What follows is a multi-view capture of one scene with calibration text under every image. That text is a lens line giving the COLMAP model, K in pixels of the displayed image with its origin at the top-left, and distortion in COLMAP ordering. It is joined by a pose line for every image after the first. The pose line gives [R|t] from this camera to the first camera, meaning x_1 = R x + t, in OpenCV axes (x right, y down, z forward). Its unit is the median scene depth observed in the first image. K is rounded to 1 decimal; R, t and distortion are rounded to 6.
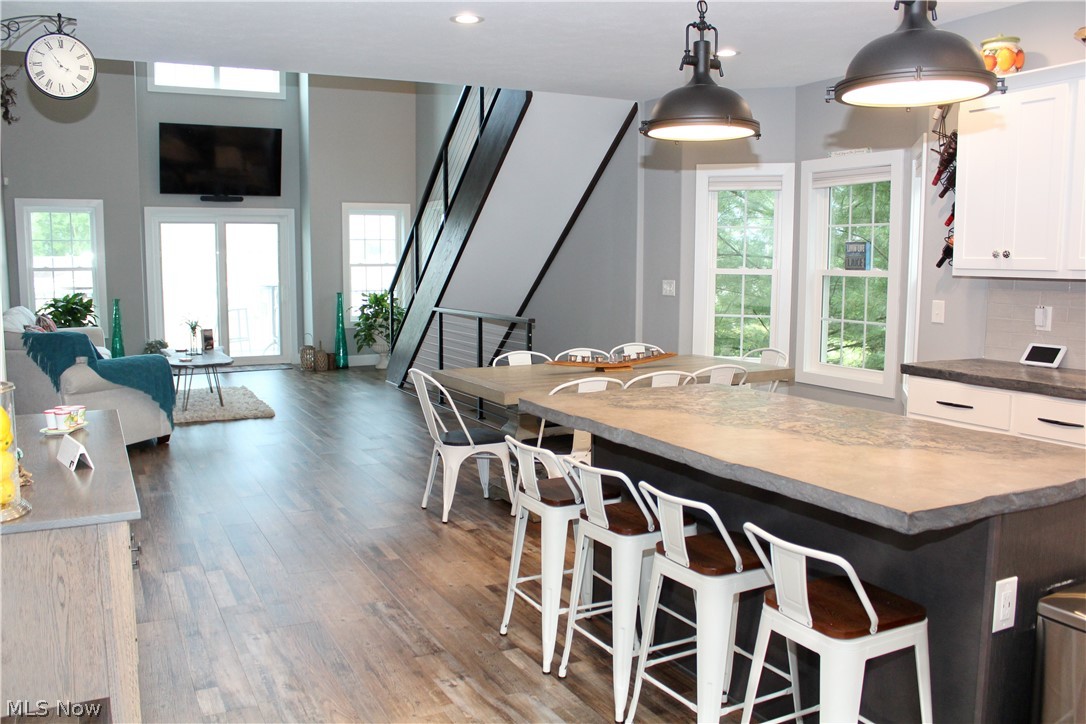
lens RADIAL K [[908.1, 0, 536.4], [0, 908.1, 370.0], [0, 0, 1]] dist [-0.136901, 0.101060]
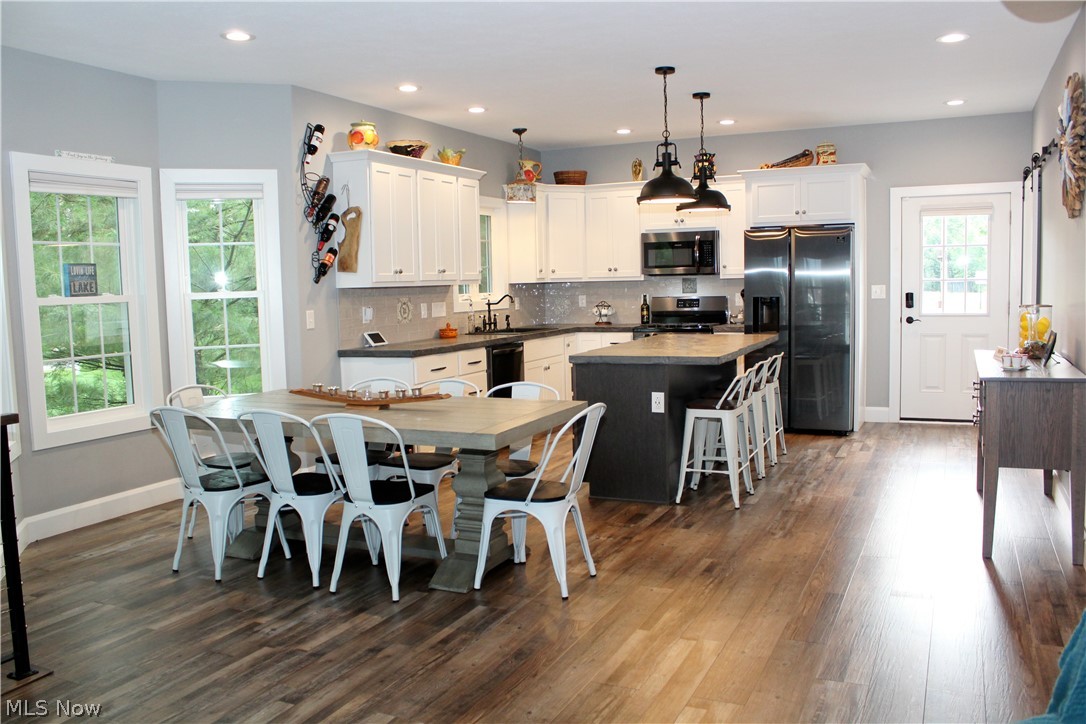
lens RADIAL K [[908.1, 0, 542.9], [0, 908.1, 360.4], [0, 0, 1]] dist [-0.136901, 0.101060]
pose [[-0.613217, -0.053438, 0.788105, -0.321908], [0.122502, 0.979205, 0.161714, -0.076288], [-0.780357, 0.195710, -0.593919, 0.661486]]
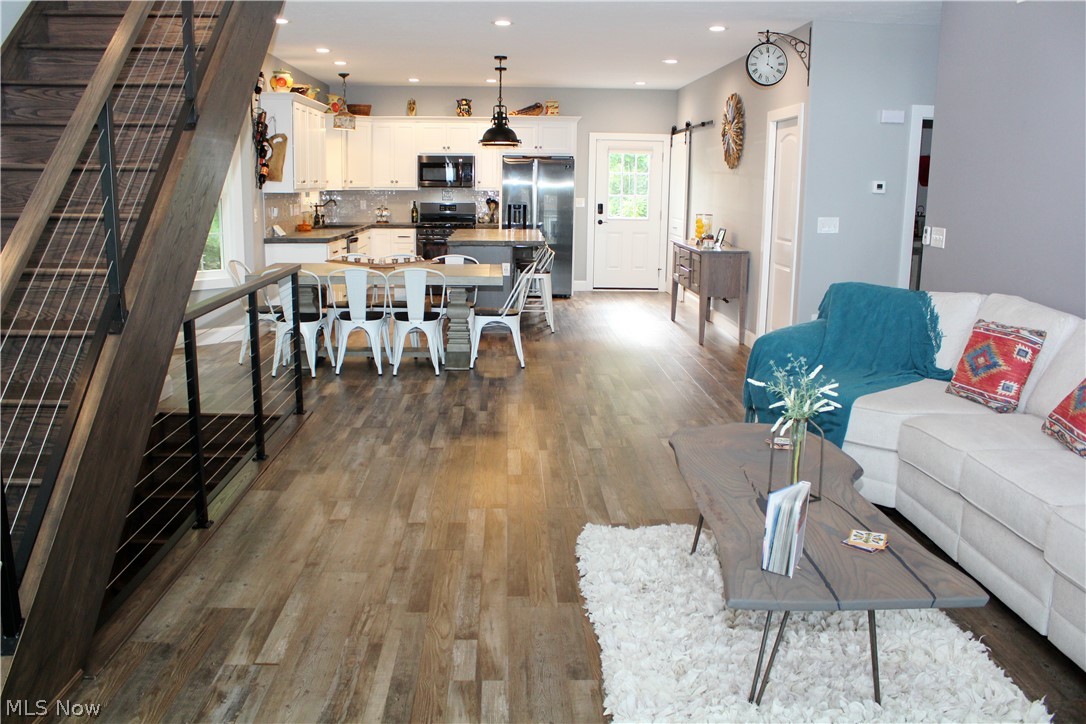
lens RADIAL K [[908.1, 0, 535.1], [0, 908.1, 360.1], [0, 0, 1]] dist [-0.136901, 0.101060]
pose [[-0.904723, -0.093494, 0.415615, -0.337134], [0.039975, 0.952682, 0.301328, -0.130559], [-0.424121, 0.289233, -0.858176, 1.023472]]
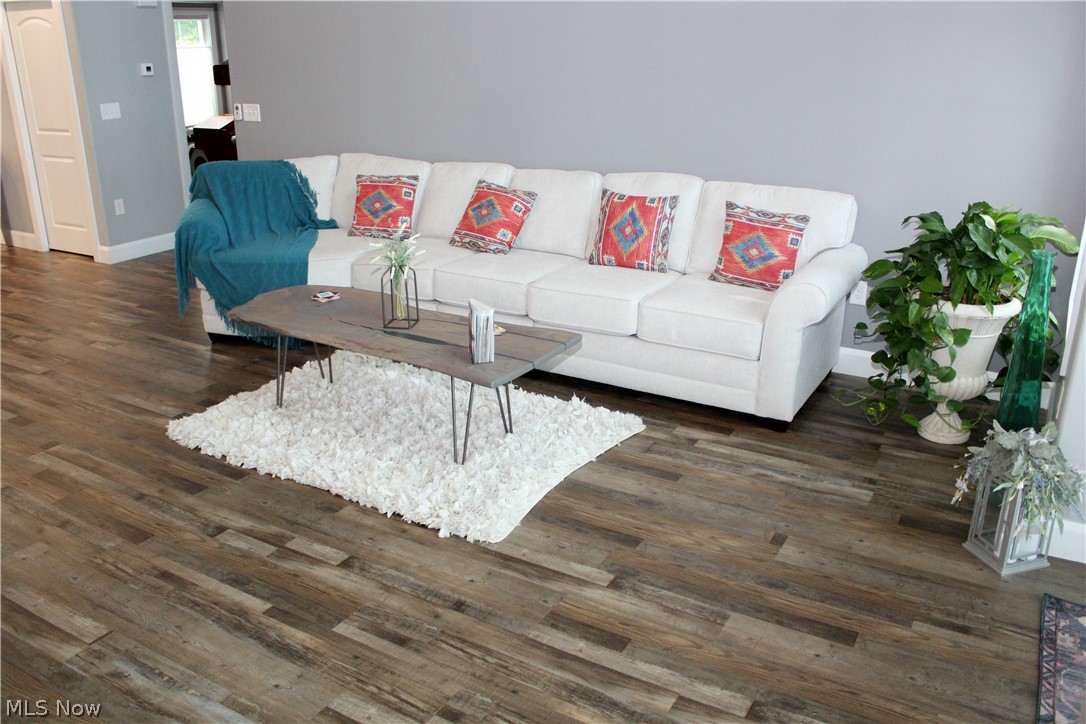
lens RADIAL K [[908.1, 0, 540.2], [0, 908.1, 360.0], [0, 0, 1]] dist [-0.136901, 0.101060]
pose [[-0.845400, 0.183263, -0.501711, -0.168733], [-0.061267, 0.899828, 0.431922, -0.153365], [0.530609, 0.395885, -0.749486, 1.076282]]
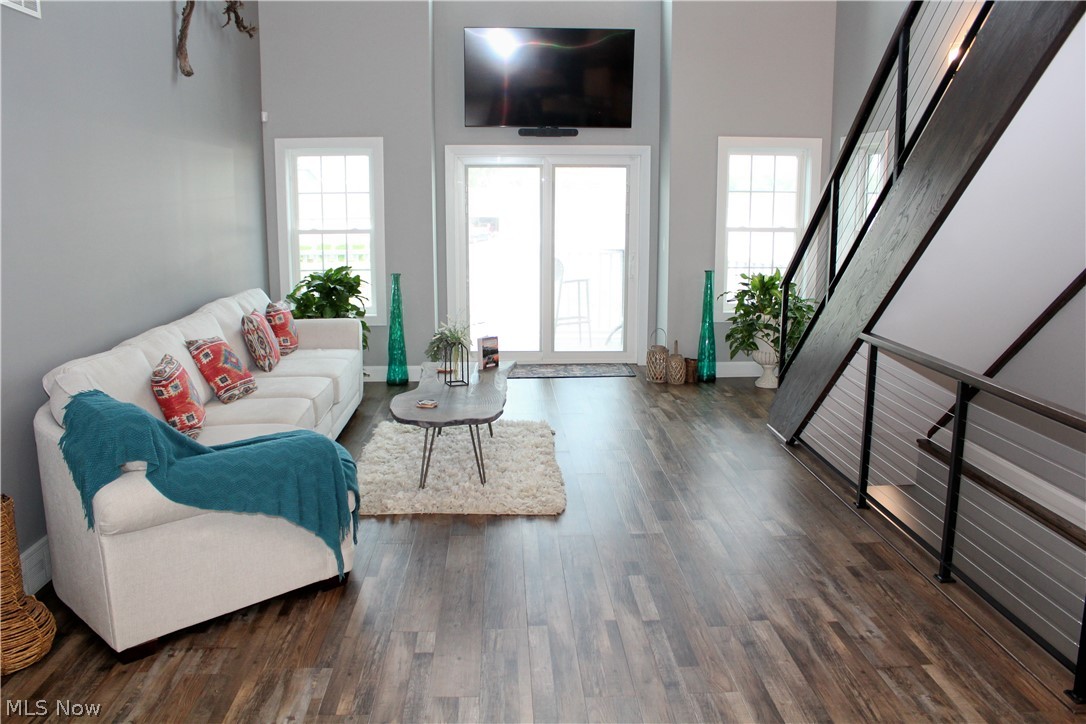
lens RADIAL K [[908.1, 0, 539.8], [0, 908.1, 358.9], [0, 0, 1]] dist [-0.136901, 0.101060]
pose [[0.909779, 0.076704, -0.407944, -0.054624], [-0.050912, 0.995978, 0.073728, -0.066750], [0.411959, -0.046307, 0.910025, 0.344170]]
